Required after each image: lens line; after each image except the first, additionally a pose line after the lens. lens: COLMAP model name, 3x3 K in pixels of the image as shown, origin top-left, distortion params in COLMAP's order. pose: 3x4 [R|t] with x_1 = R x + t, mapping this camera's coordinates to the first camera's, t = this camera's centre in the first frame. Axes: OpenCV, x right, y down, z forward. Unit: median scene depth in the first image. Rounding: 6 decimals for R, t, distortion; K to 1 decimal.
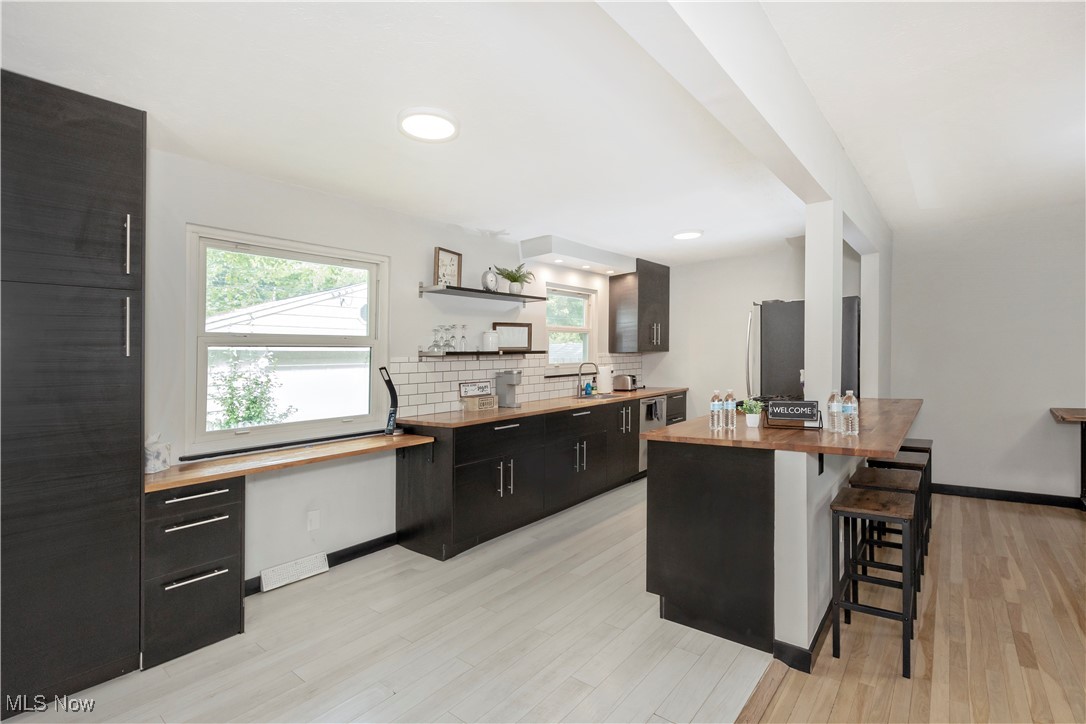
lens RADIAL K [[490.0, 0, 538.9], [0, 490.0, 360.9], [0, 0, 1]] dist [0.000355, 0.000070]
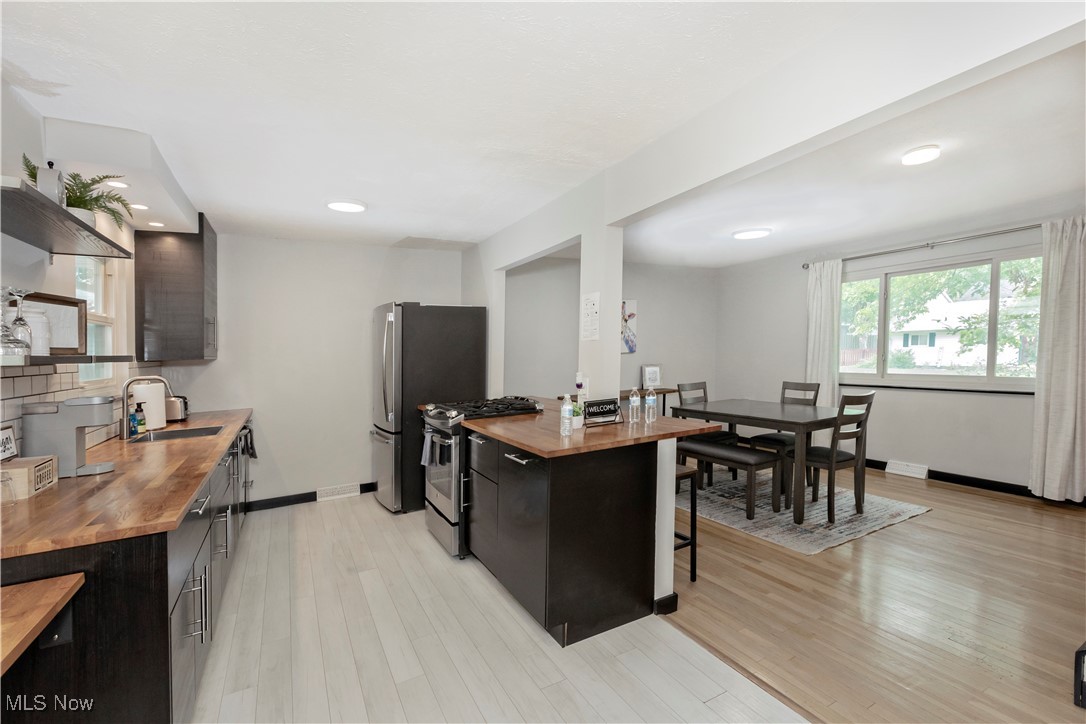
lens RADIAL K [[517.6, 0, 580.2], [0, 517.6, 401.6], [0, 0, 1]] dist [0.000339, 0.000522]
pose [[0.338692, -0.079878, 0.937500, -0.379662], [0.023340, 0.996796, 0.076499, -0.003715], [-0.940608, -0.004028, 0.339472, 0.403060]]
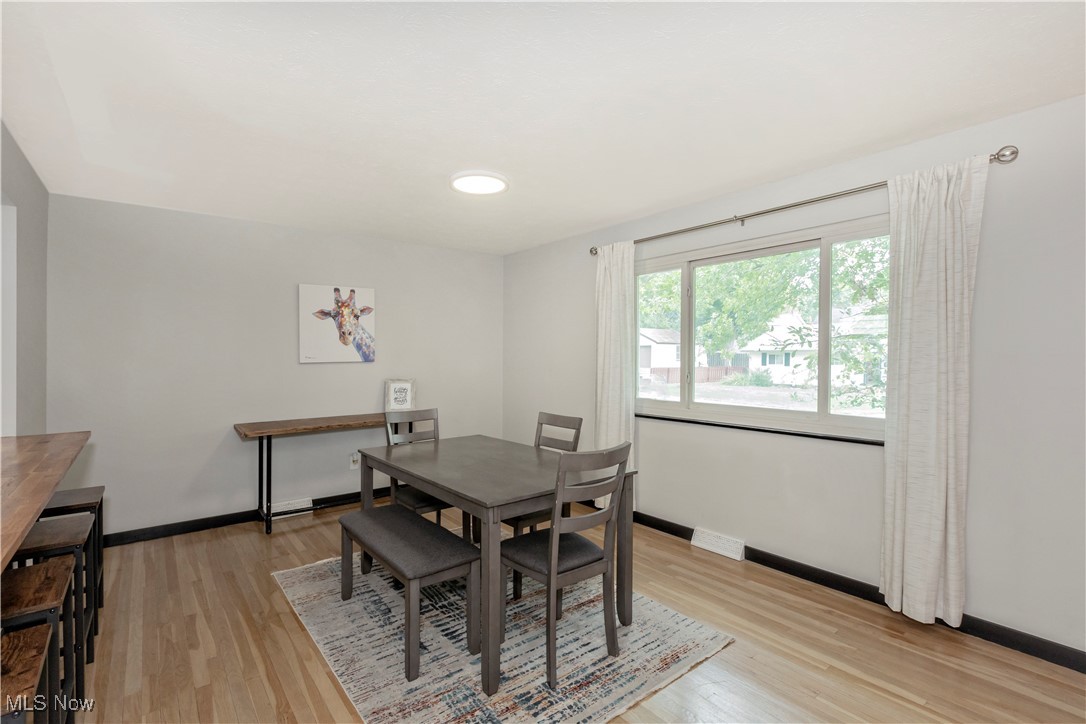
lens RADIAL K [[509.5, 0, 540.4], [0, 509.5, 377.0], [0, 0, 1]] dist [0.011778, -0.000183]
pose [[0.209002, -0.010402, 0.977860, 0.176371], [-0.004919, 0.999920, 0.011687, -0.010778], [-0.977903, -0.007252, 0.208934, 0.190892]]
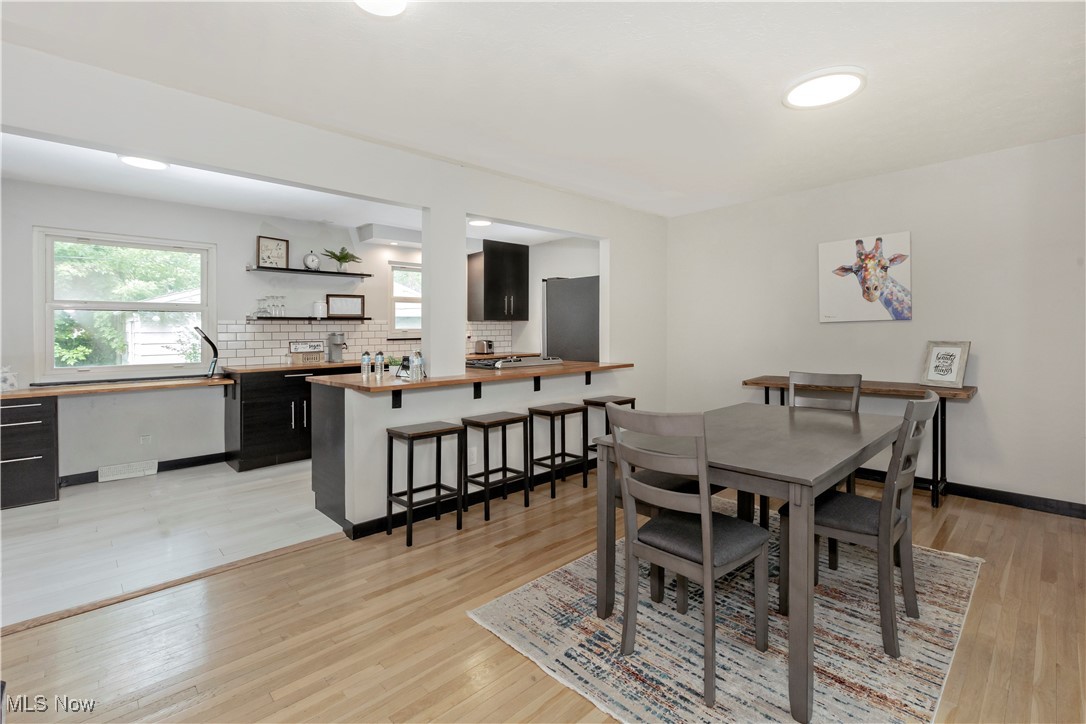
lens RADIAL K [[493.3, 0, 545.6], [0, 493.3, 341.0], [0, 0, 1]] dist [-0.000278, -0.000405]
pose [[0.991740, 0.021866, -0.126389, 0.663718], [-0.019129, 0.999556, 0.022824, 0.001207], [0.126832, -0.020218, 0.991718, -0.188698]]
